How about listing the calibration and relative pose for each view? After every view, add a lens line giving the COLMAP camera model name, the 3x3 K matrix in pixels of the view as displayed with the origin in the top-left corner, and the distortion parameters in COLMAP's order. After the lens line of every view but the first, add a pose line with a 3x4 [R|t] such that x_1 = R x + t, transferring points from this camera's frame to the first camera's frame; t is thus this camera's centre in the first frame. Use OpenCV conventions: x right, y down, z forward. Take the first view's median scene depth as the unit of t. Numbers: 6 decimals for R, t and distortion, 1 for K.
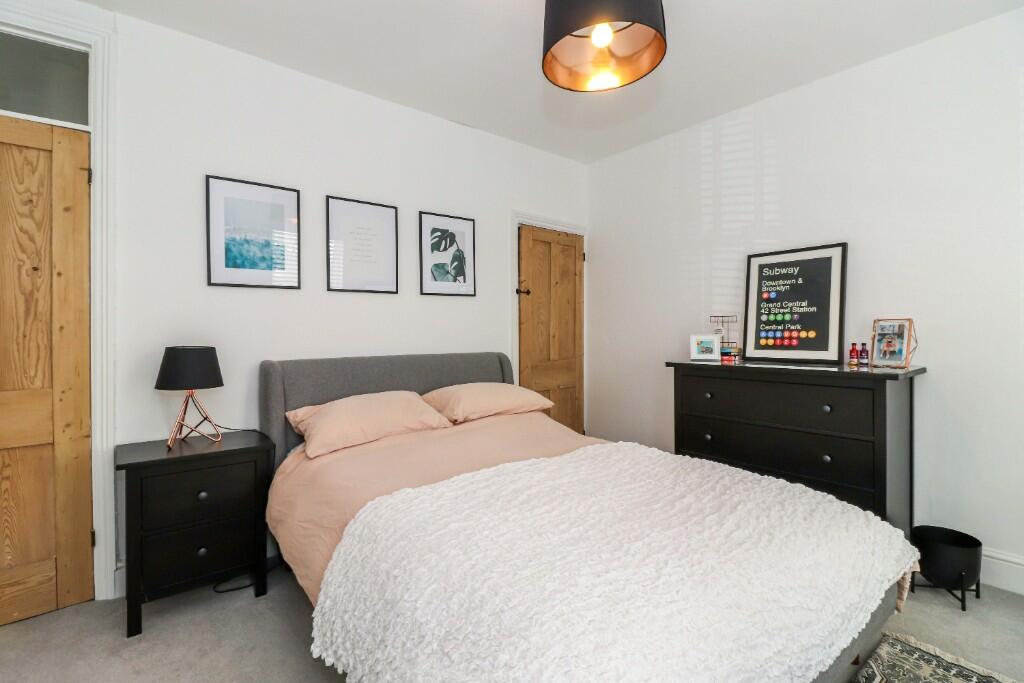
lens RADIAL K [[469.6, 0, 512.8], [0, 469.6, 333.6], [0, 0, 1]] dist [-0.015097, -0.000746]
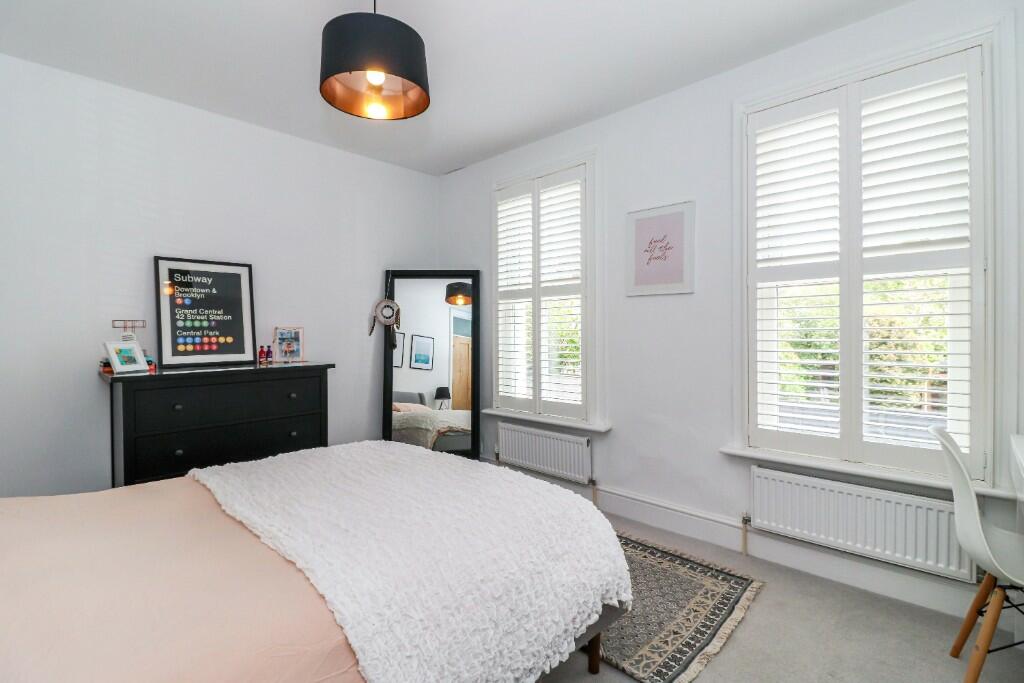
lens RADIAL K [[469.6, 0, 512.0], [0, 469.6, 339.6], [0, 0, 1]] dist [-0.015097, -0.000746]
pose [[-0.154967, -0.010333, 0.987866, -0.569062], [0.013009, 0.999837, 0.012499, -0.003474], [-0.987834, 0.014788, -0.154807, 0.476217]]
